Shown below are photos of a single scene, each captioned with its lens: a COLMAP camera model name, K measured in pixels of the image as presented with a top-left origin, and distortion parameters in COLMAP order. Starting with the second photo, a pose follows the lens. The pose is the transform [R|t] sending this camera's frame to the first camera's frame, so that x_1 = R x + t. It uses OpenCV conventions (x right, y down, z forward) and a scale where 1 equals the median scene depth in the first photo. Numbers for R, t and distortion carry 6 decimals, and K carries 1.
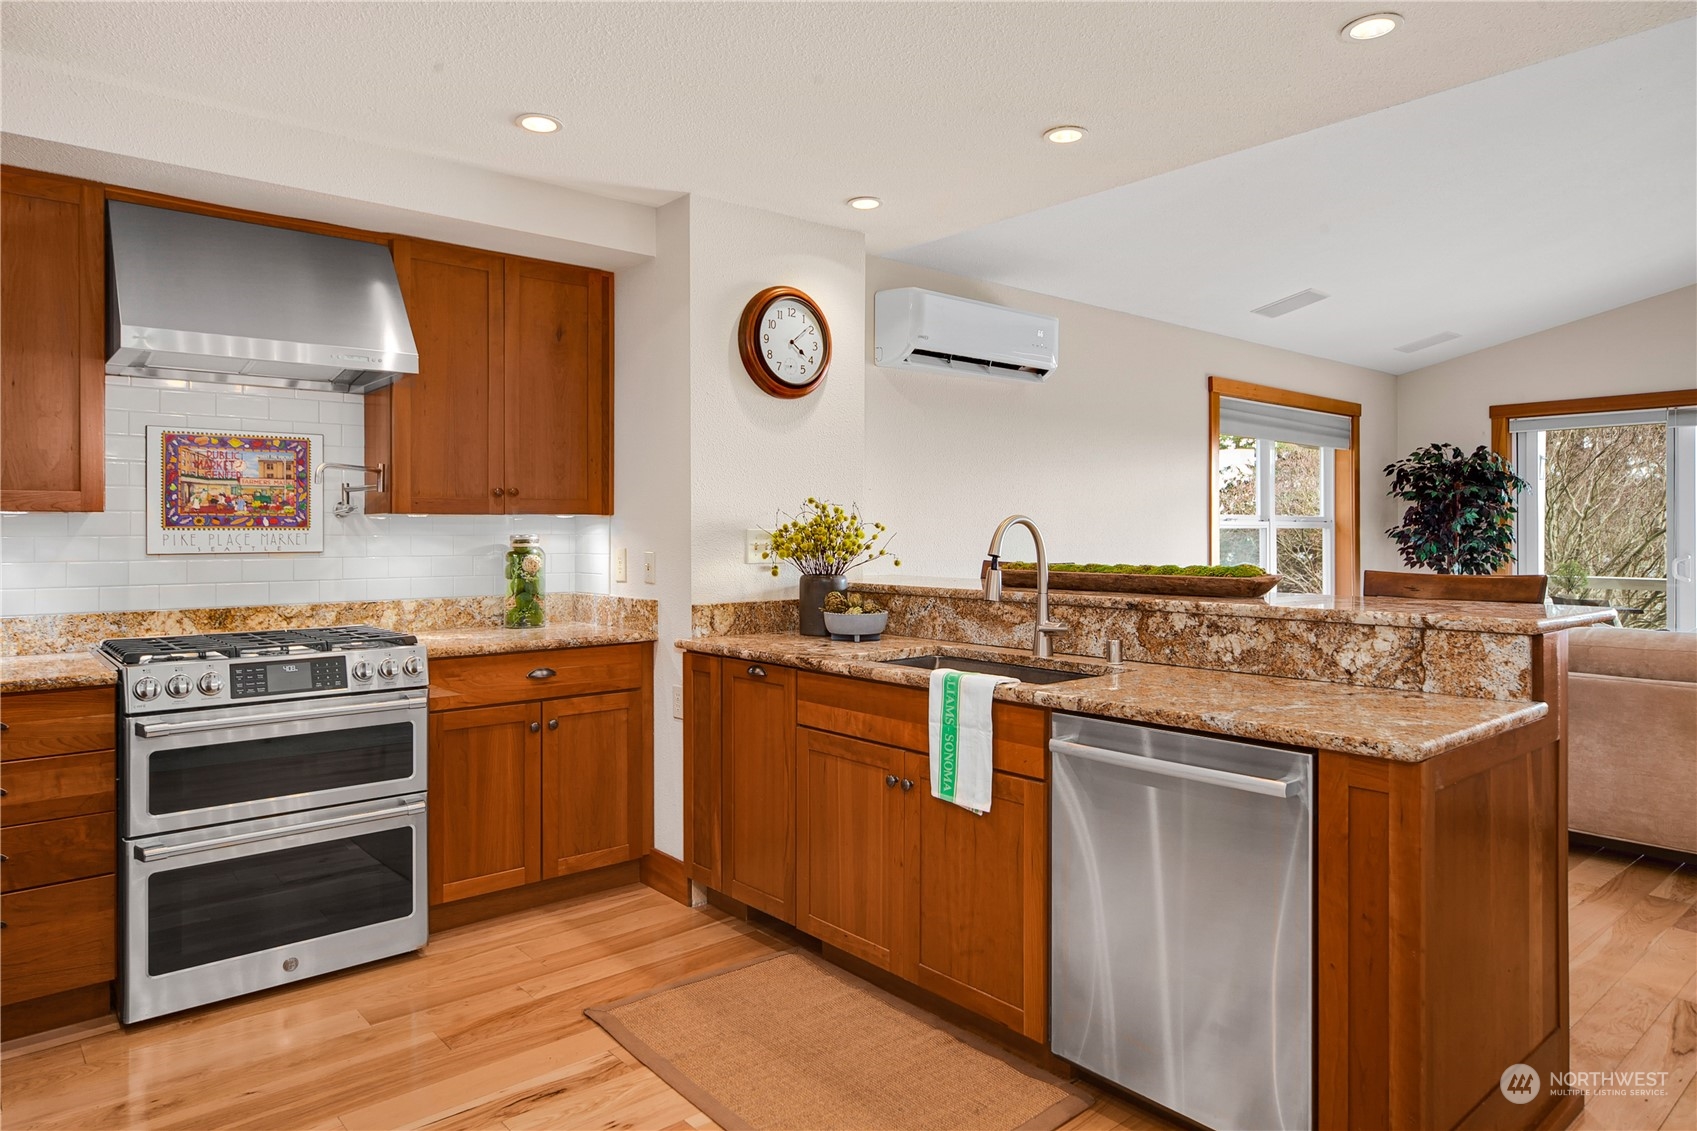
lens RADIAL K [[1038.7, 0, 847.4], [0, 1038.7, 533.6], [0, 0, 1]] dist [0.002029, 0.000953]
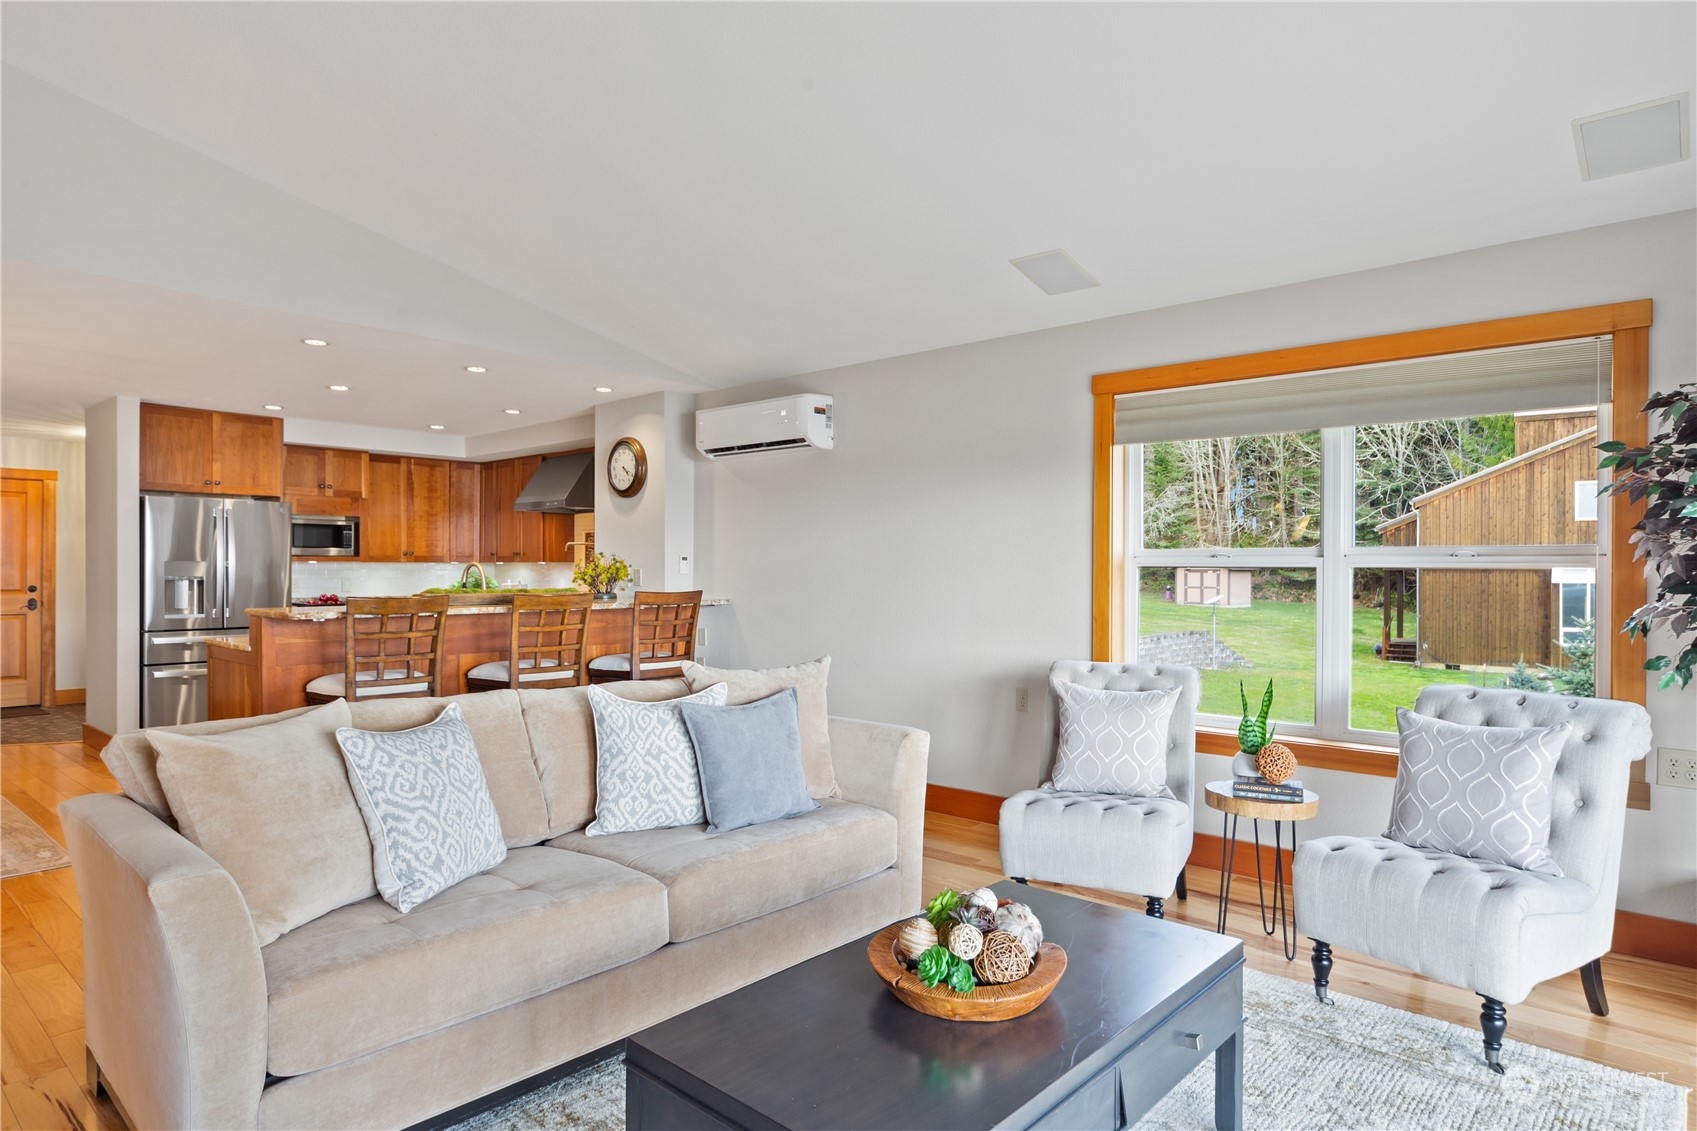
lens RADIAL K [[975.3, 0, 849.9], [0, 975.3, 570.1], [0, 0, 1]] dist [0.000517, 0.000095]
pose [[0.138323, 0.003847, -0.990380, 1.968631], [-0.003717, 0.999987, 0.003365, -0.009540], [0.990380, 0.003216, 0.138335, 1.321656]]
